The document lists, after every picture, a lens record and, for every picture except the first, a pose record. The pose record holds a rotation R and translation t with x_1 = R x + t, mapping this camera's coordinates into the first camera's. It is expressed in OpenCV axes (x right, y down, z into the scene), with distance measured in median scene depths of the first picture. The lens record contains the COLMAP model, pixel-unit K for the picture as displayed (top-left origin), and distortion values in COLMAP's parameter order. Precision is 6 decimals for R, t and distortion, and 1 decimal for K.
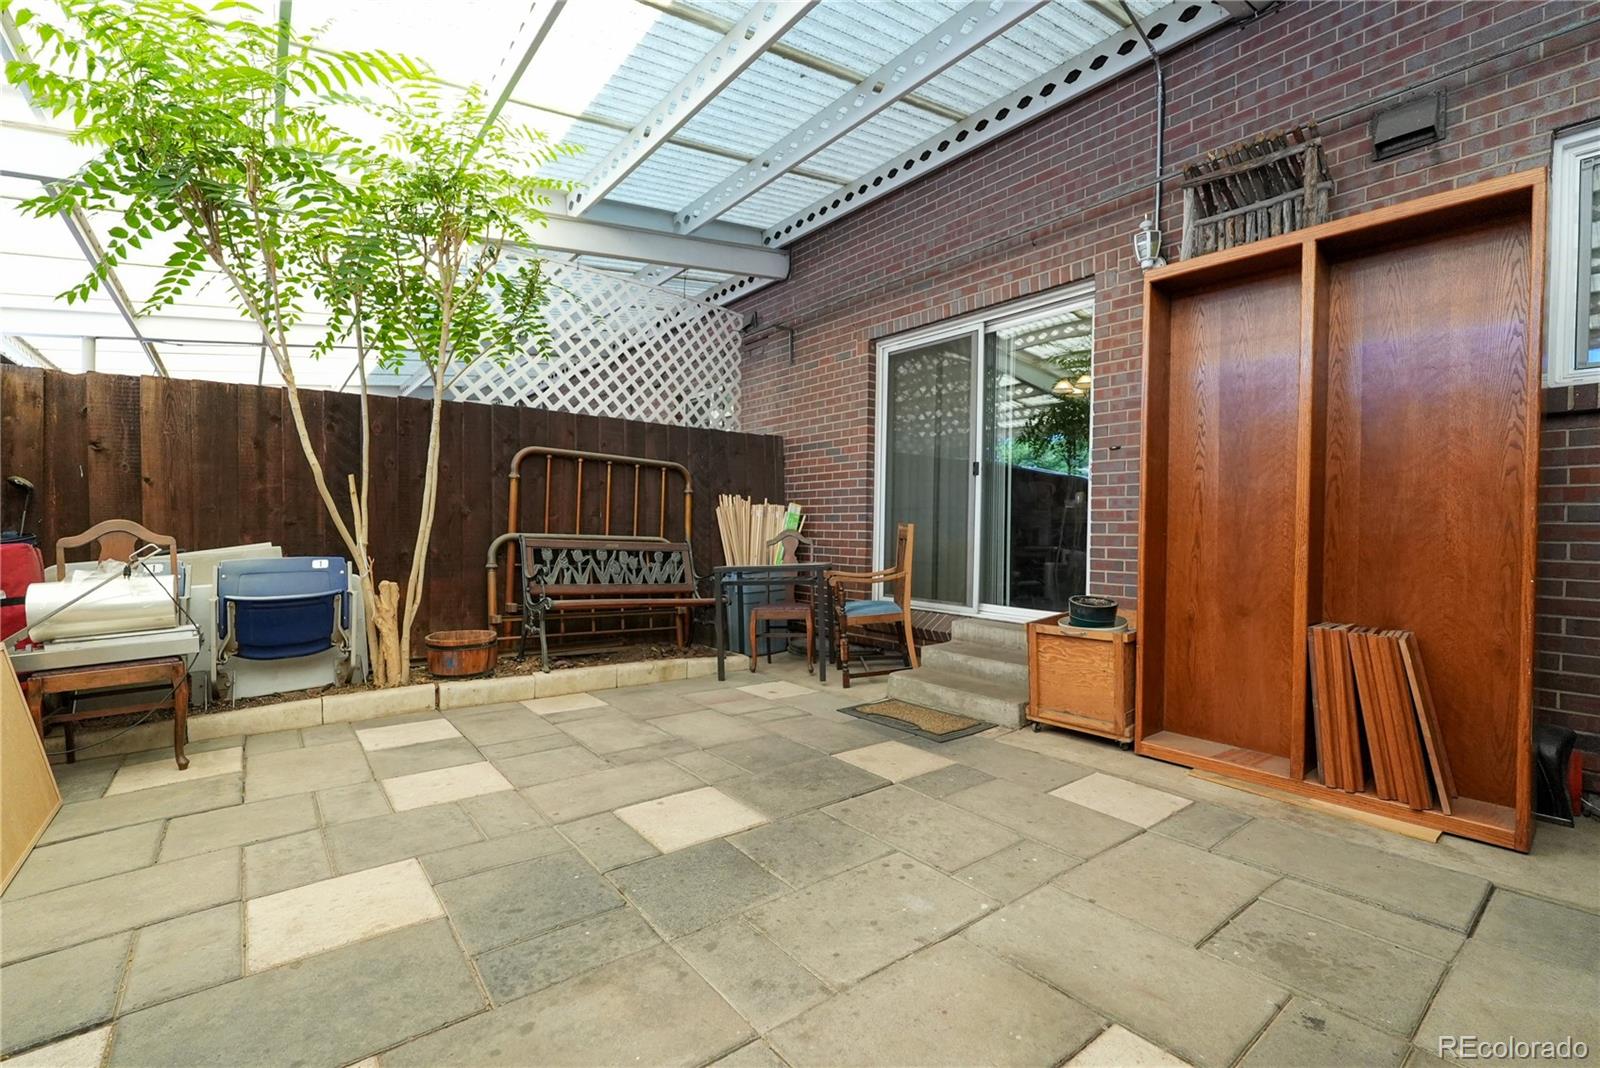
lens RADIAL K [[704.2, 0, 802.0], [0, 704.2, 532.5], [0, 0, 1]] dist [0.000119, -0.000331]
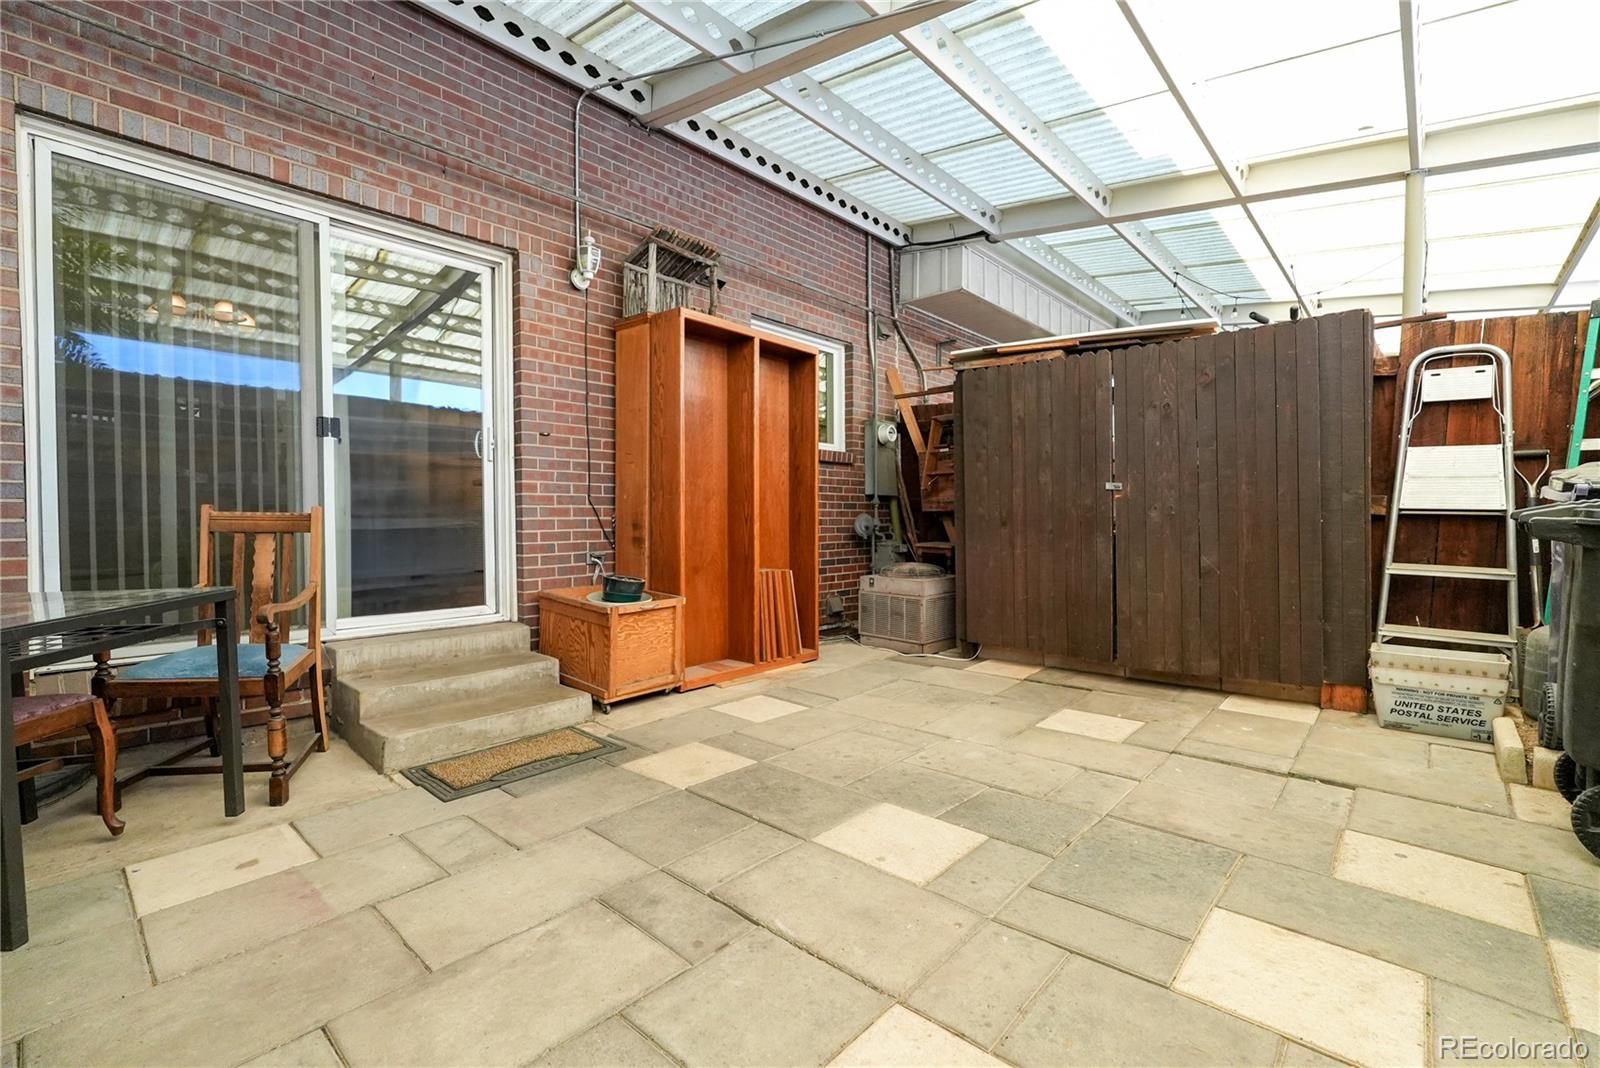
lens RADIAL K [[704.2, 0, 802.1], [0, 704.2, 527.9], [0, 0, 1]] dist [0.000119, -0.000331]
pose [[-0.175679, -0.024218, 0.984150, -0.799367], [0.006081, 0.999652, 0.025685, -0.008802], [-0.984429, 0.010497, -0.175470, 1.018965]]
